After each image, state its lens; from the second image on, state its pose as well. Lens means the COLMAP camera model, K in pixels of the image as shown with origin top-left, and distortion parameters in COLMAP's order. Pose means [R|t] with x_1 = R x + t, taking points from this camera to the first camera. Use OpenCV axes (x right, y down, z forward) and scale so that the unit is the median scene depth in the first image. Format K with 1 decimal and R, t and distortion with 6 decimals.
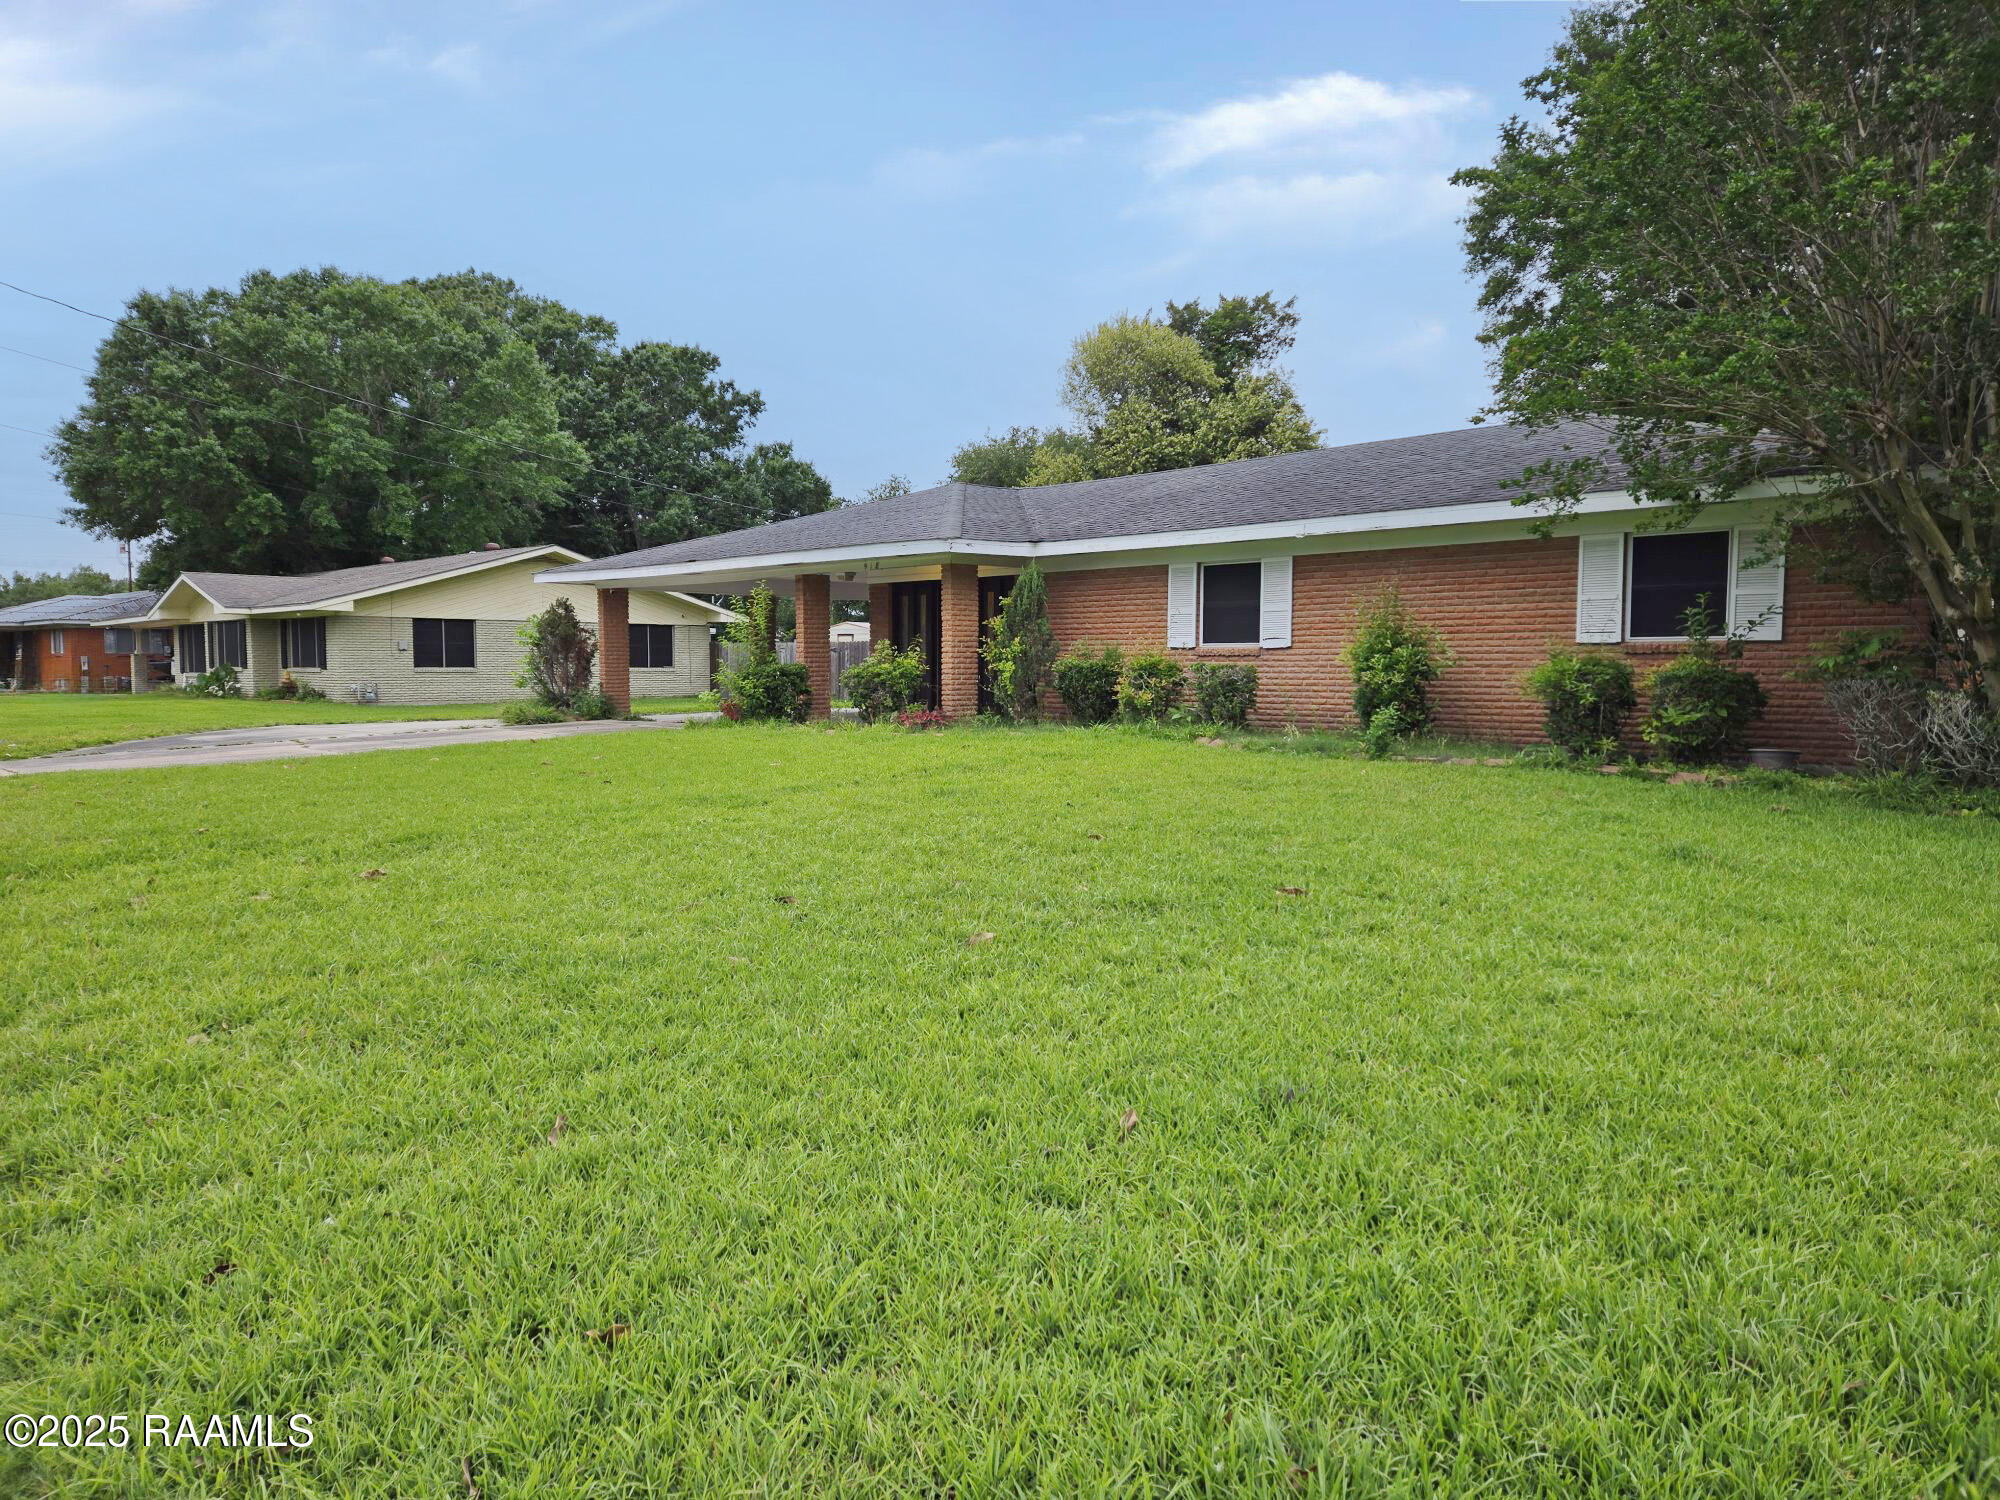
lens RADIAL K [[1329.1, 0, 999.8], [0, 1329.1, 778.5], [0, 0, 1]] dist [0.075215, -0.062333]
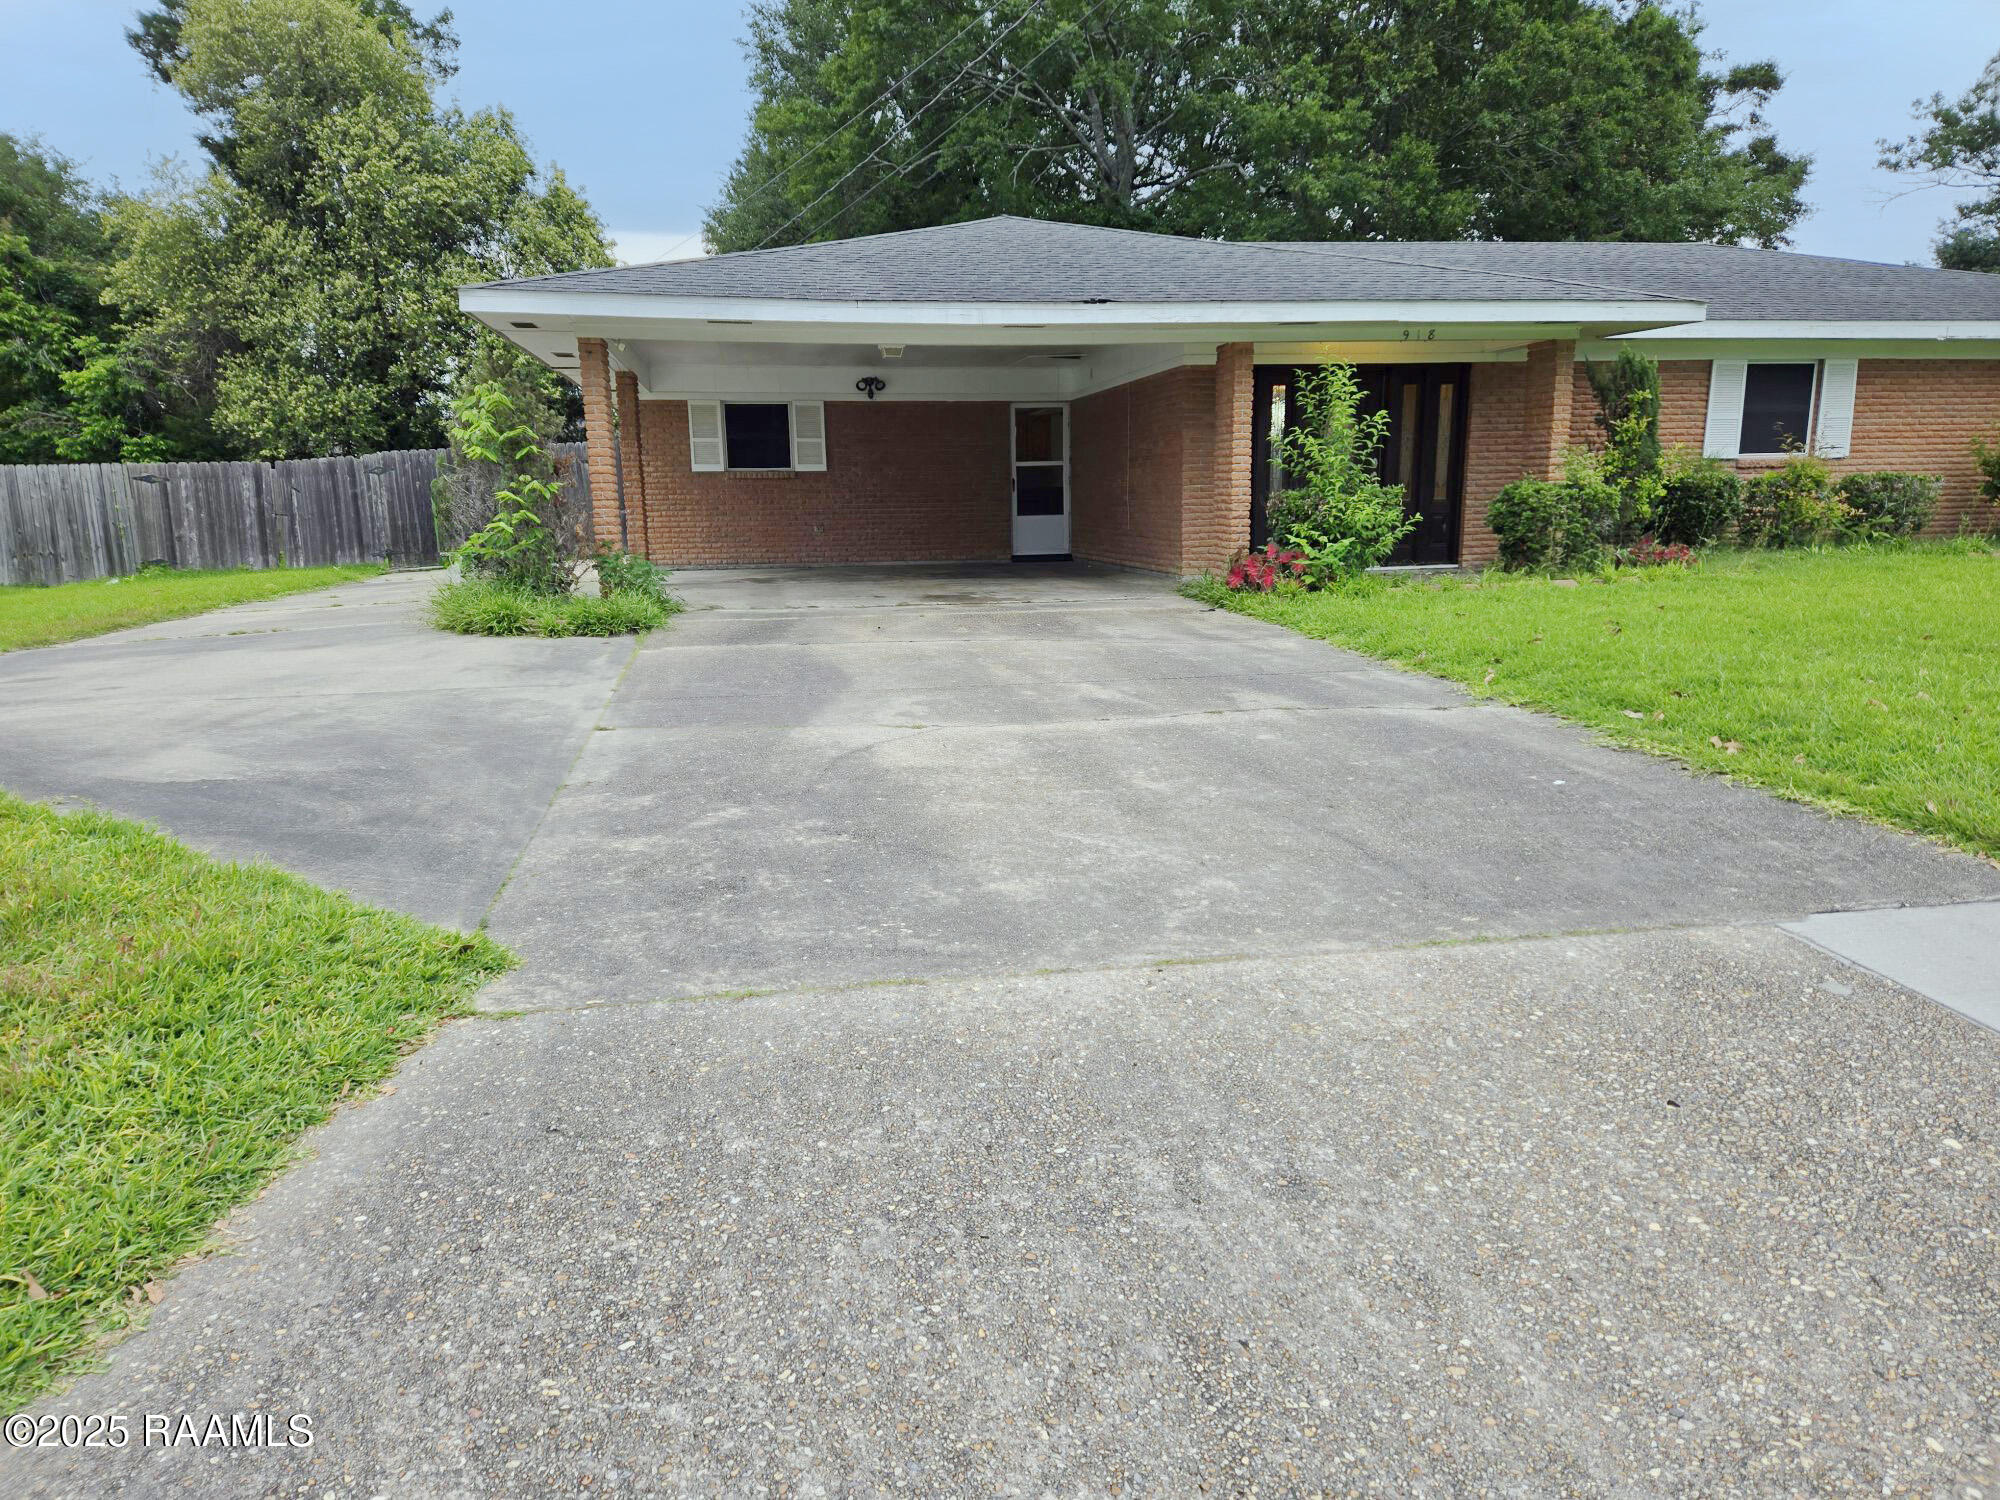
lens RADIAL K [[1329.1, 0, 999.8], [0, 1329.1, 778.5], [0, 0, 1]] dist [0.075215, -0.062333]
pose [[0.558388, -0.183839, 0.808954, -0.894035], [0.090683, 0.982819, 0.160756, -0.077556], [-0.824609, -0.016406, 0.565466, 0.883393]]
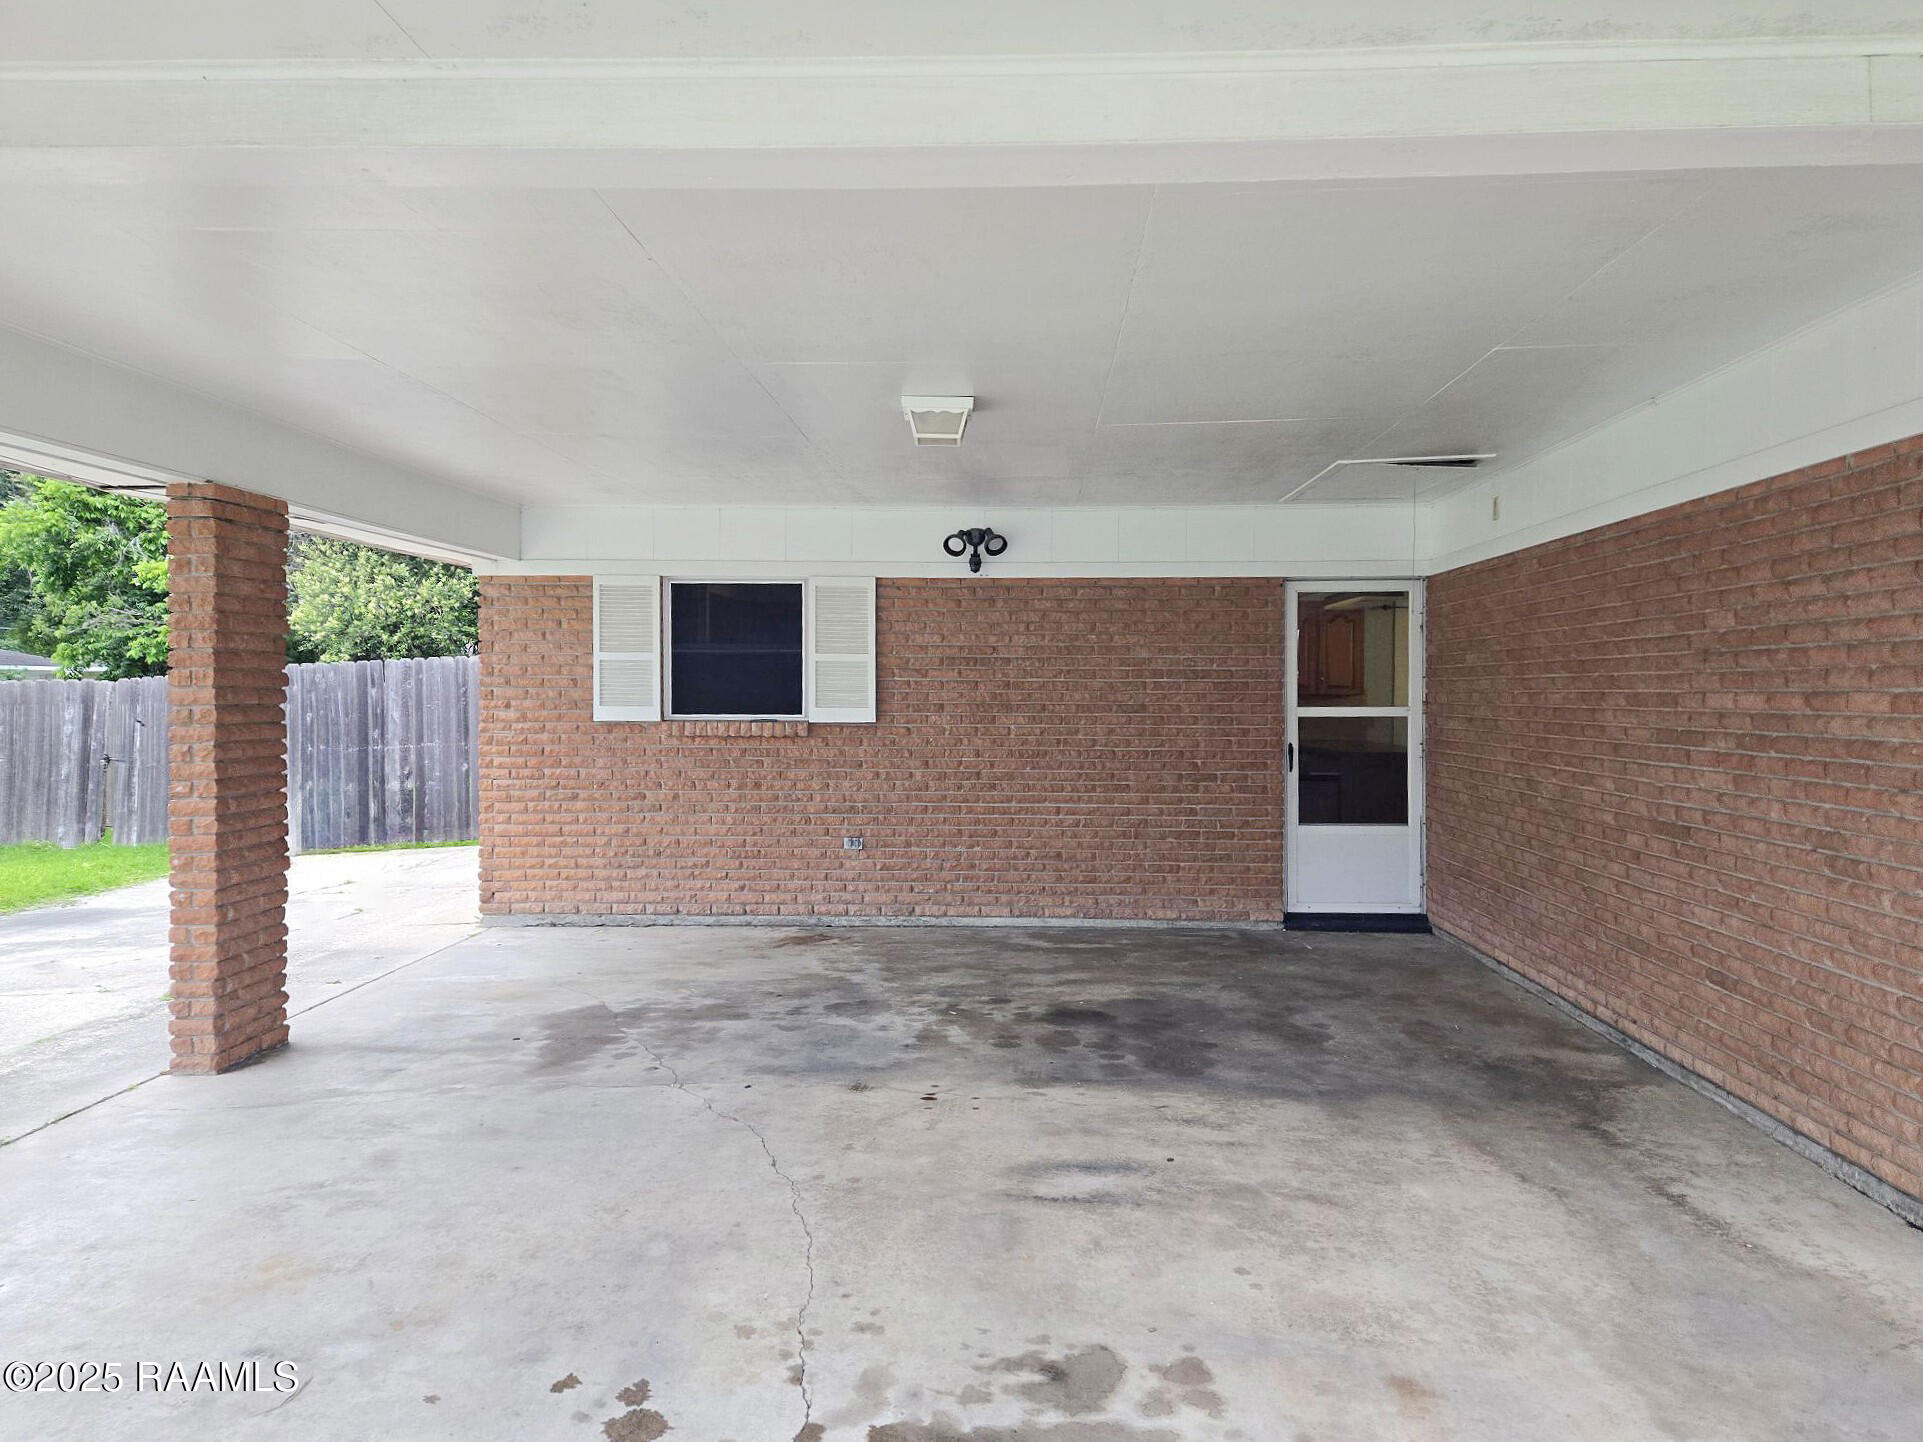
lens RADIAL K [[1303.3, 0, 984.1], [0, 1303.3, 723.7], [0, 0, 1]] dist [0.087883, -0.067644]
pose [[0.726405, -0.018732, 0.687011, -0.354959], [0.060903, 0.997450, -0.037199, -0.140374], [-0.684563, 0.068863, 0.725694, 1.233961]]
